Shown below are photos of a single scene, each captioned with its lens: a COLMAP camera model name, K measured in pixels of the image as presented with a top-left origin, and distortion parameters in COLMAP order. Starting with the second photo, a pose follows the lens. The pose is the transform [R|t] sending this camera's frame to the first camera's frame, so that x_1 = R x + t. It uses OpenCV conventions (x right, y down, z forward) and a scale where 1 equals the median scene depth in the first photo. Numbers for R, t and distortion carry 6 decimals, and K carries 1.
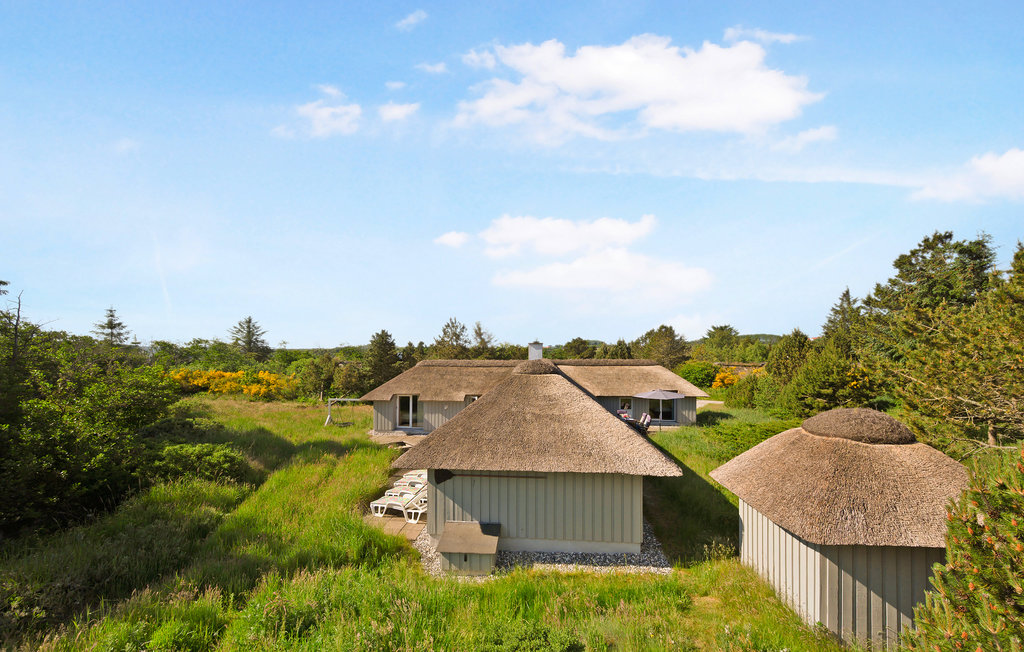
lens RADIAL K [[401.5, 0, 502.4], [0, 401.5, 346.7], [0, 0, 1]] dist [0.008984, 0.000083]
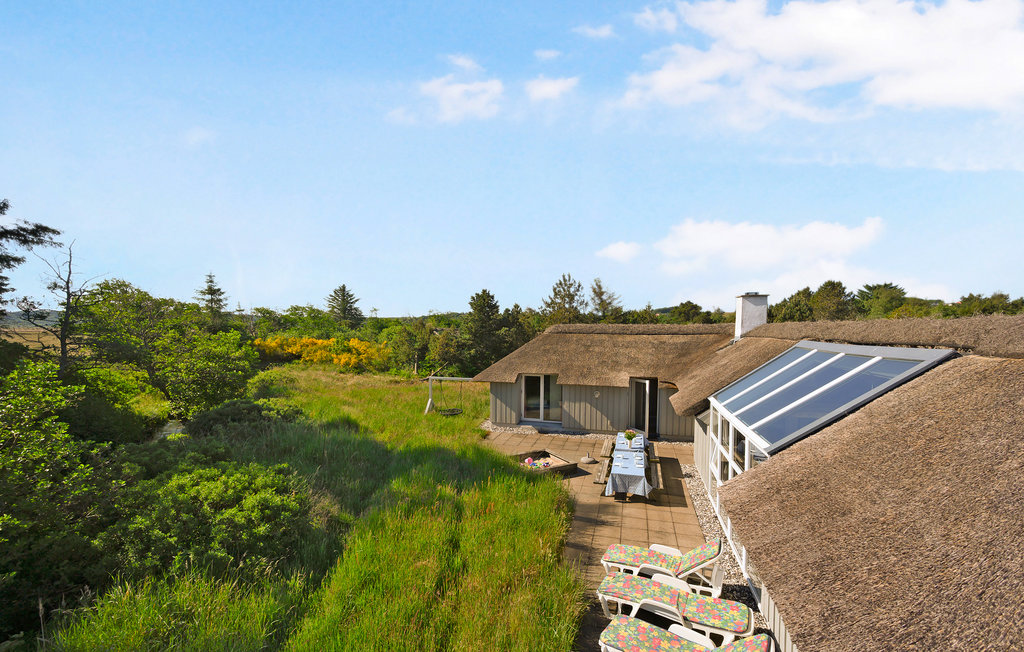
lens RADIAL K [[401.5, 0, 512.3], [0, 401.5, 328.7], [0, 0, 1]] dist [0.008984, 0.000083]
pose [[0.985405, -0.000723, -0.170227, -0.092139], [0.006718, 0.999377, 0.034641, 0.009729], [0.170096, -0.035279, 0.984796, 0.177950]]
